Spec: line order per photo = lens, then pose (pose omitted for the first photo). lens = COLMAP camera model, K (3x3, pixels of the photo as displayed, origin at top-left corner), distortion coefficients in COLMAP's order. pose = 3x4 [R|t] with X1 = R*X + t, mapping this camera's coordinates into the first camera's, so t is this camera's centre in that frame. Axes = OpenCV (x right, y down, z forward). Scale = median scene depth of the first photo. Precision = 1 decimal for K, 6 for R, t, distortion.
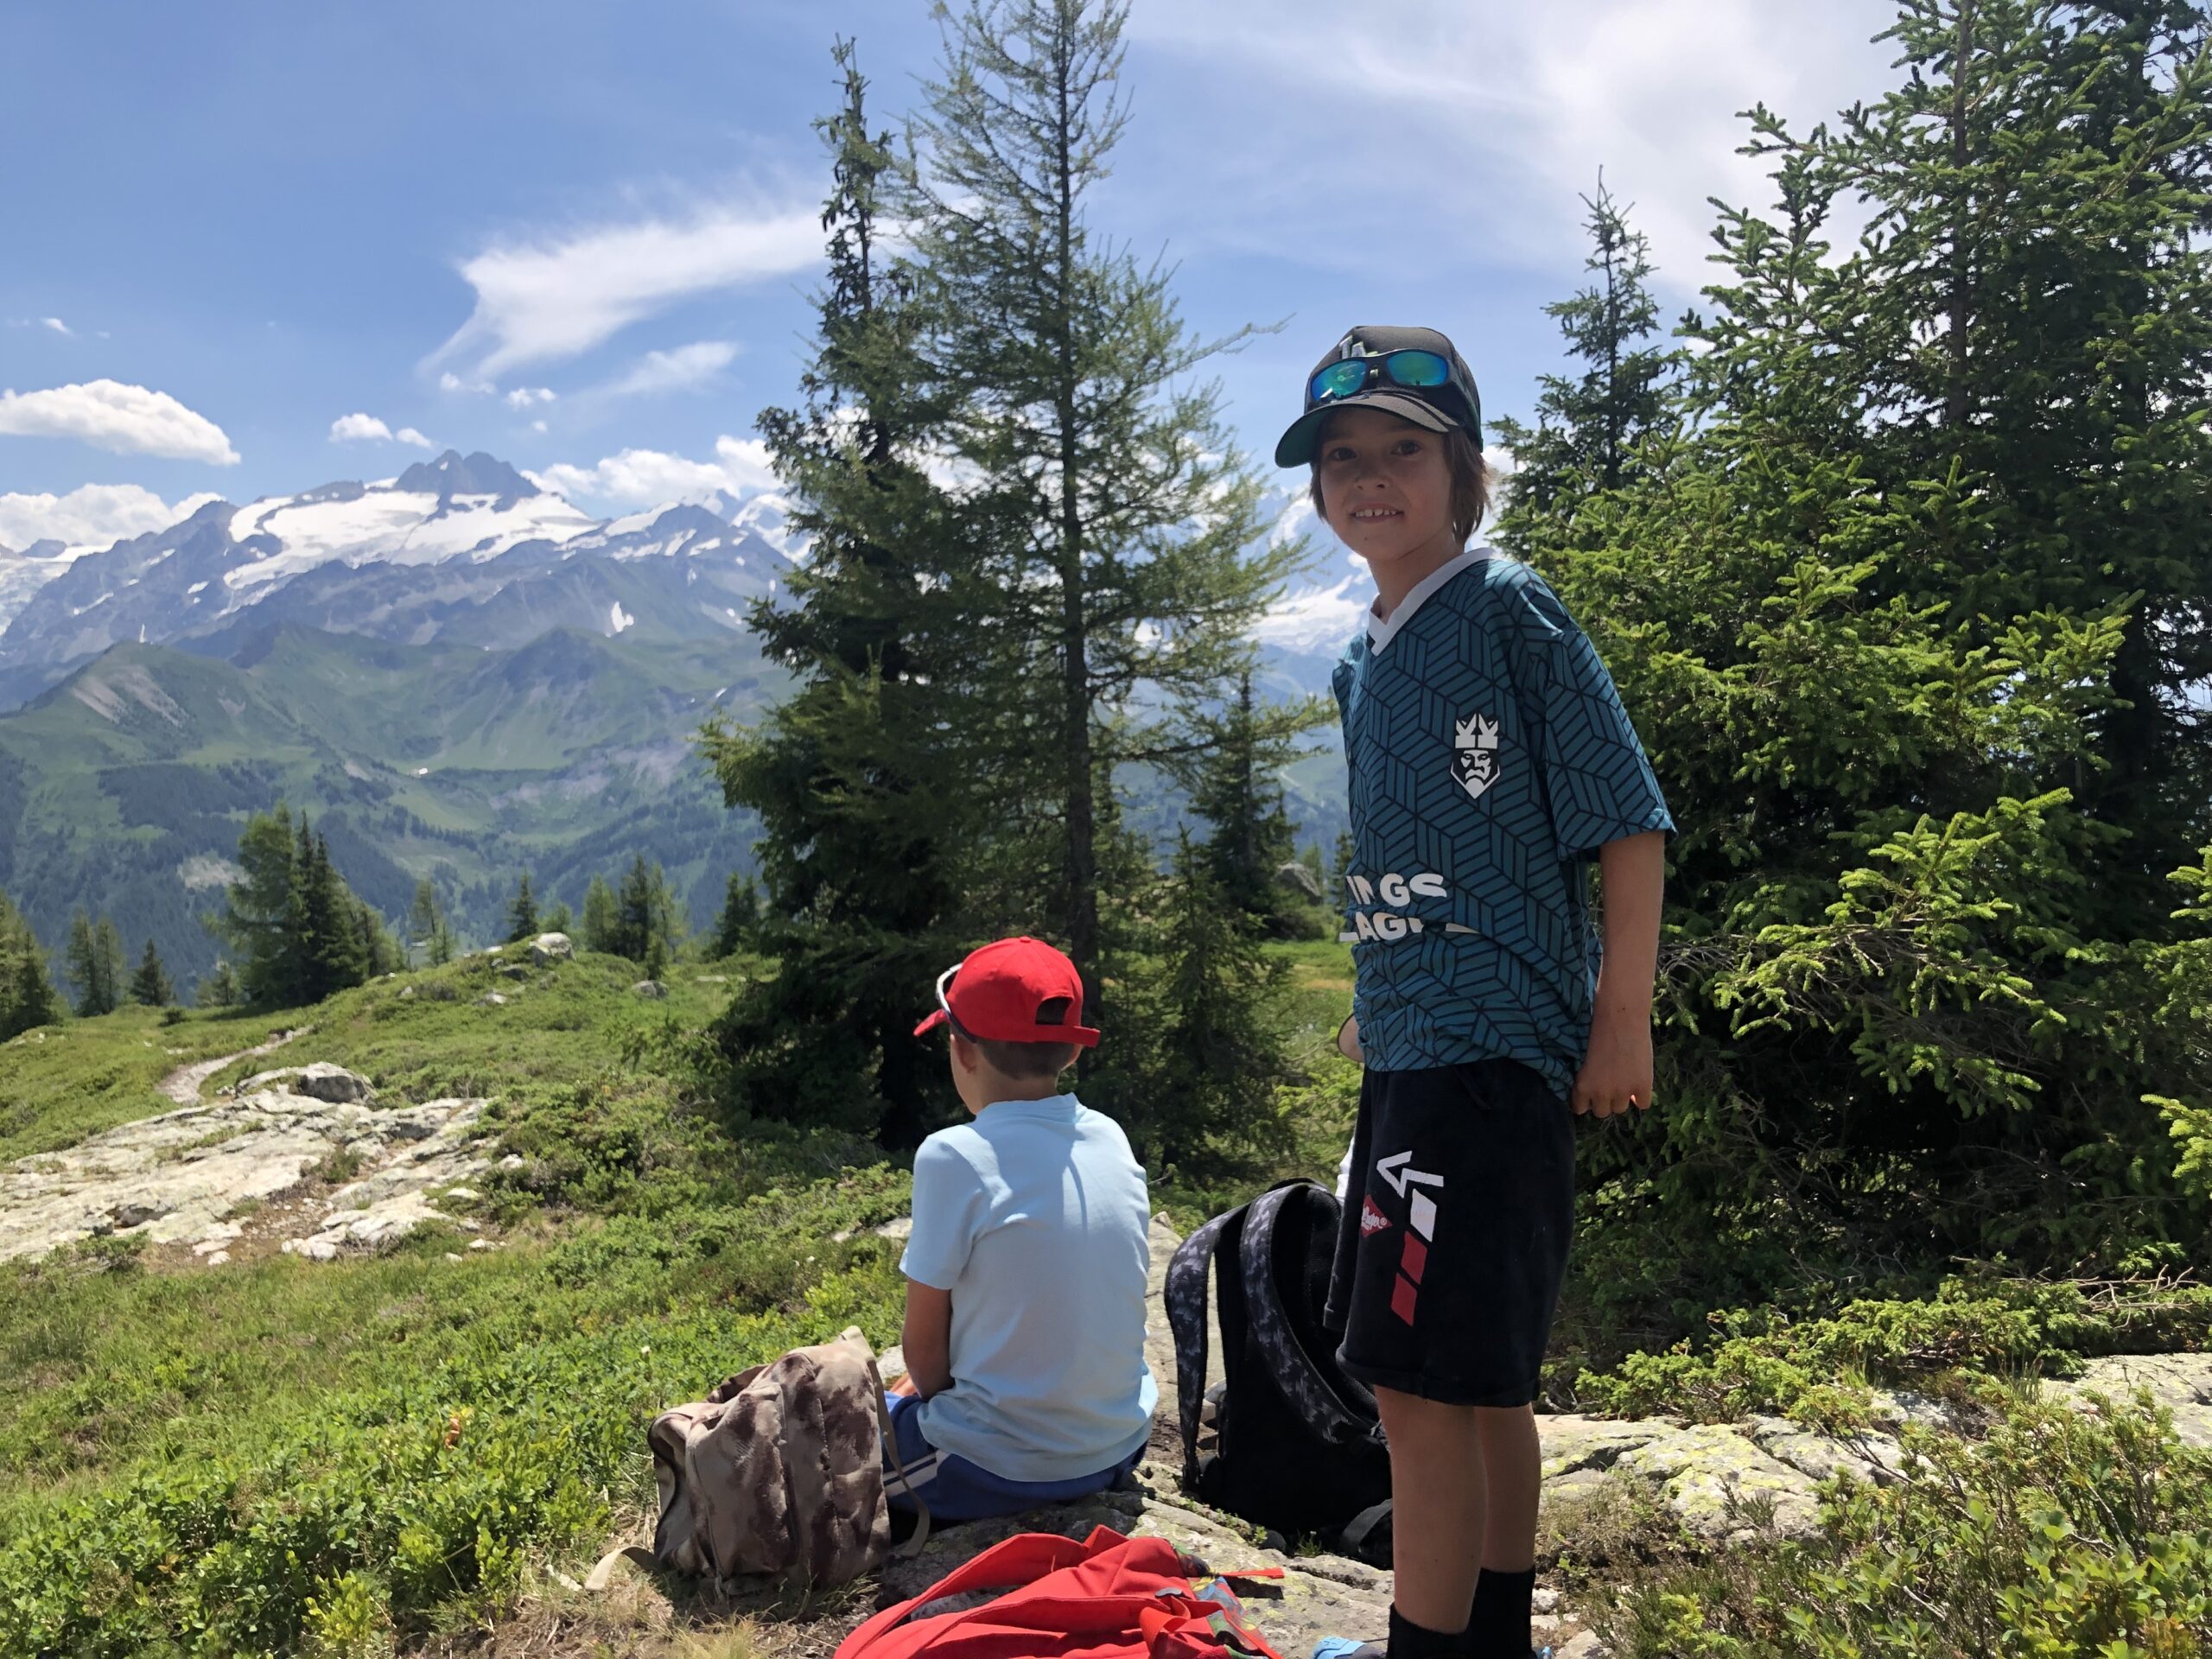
lens RADIAL K [[1796.9, 0, 1097.0], [0, 1796.9, 832.8], [0, 0, 1]] dist [0.002572, 0.006824]
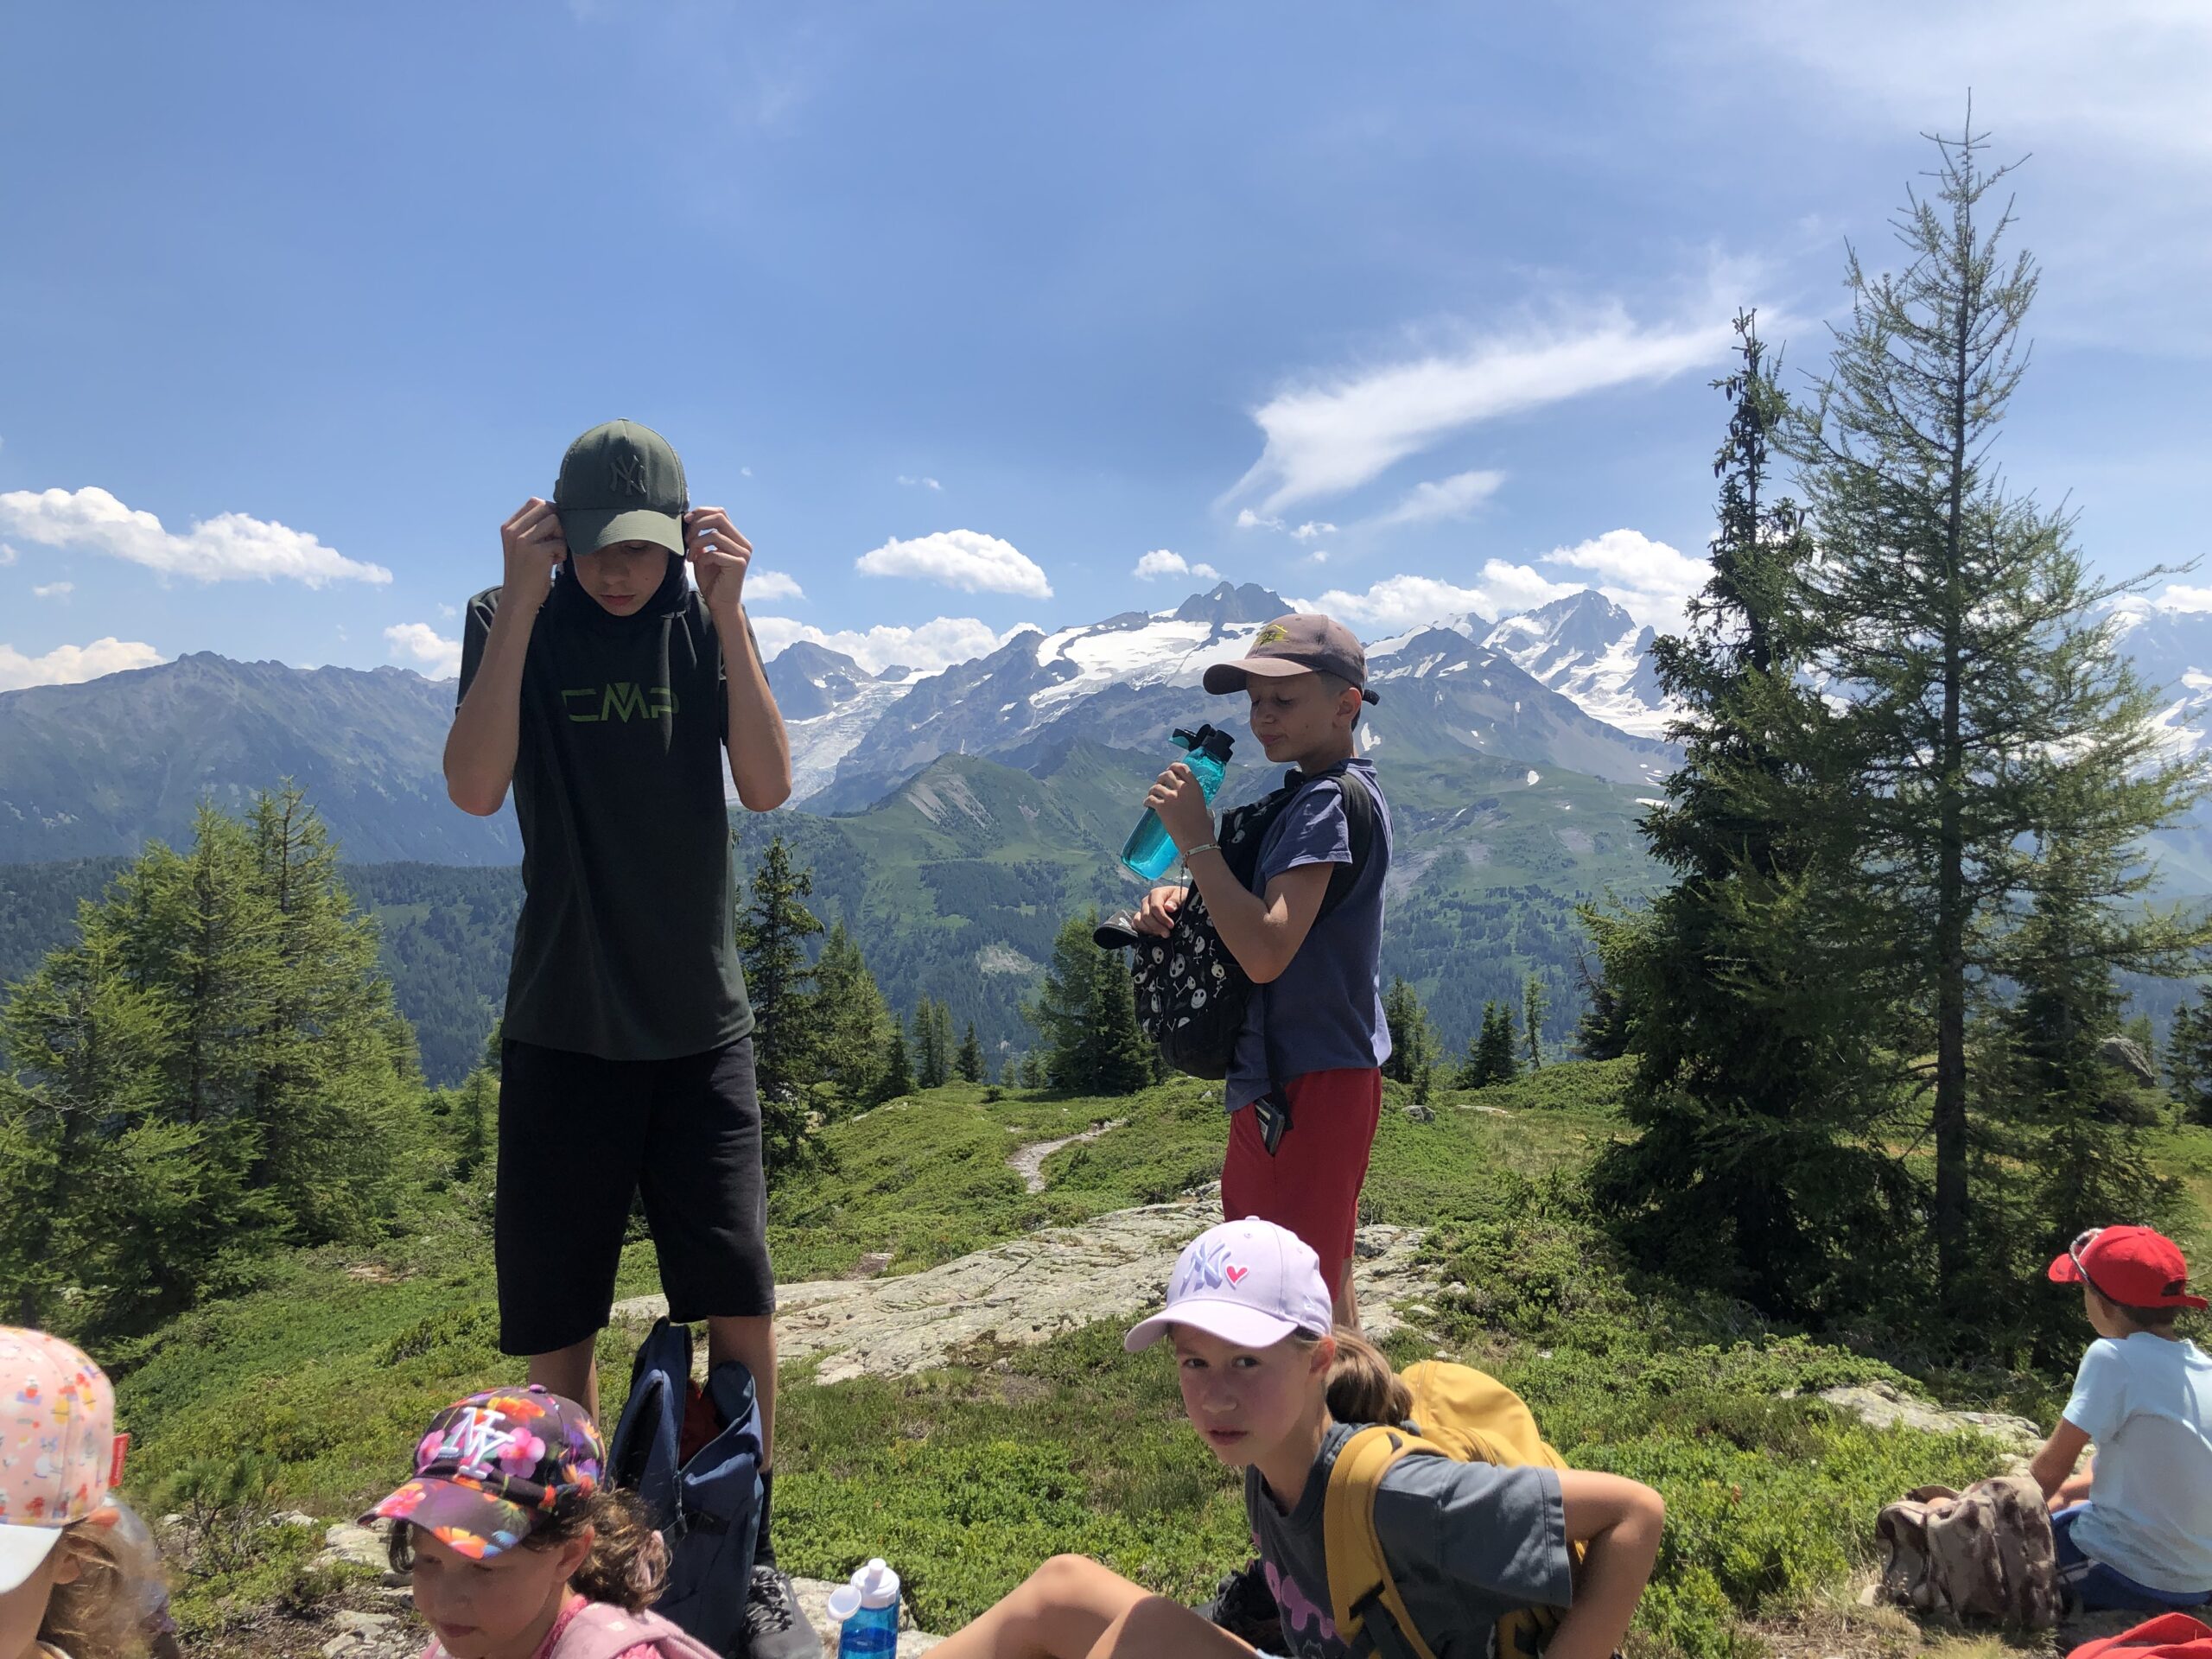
lens RADIAL K [[1796.9, 0, 1121.4], [0, 1796.9, 823.6], [0, 0, 1]] dist [0.002572, 0.006824]
pose [[0.922243, 0.033879, -0.385122, -0.056730], [-0.061901, 0.996241, -0.060594, -0.029627], [0.381622, 0.079722, 0.920874, -0.163545]]
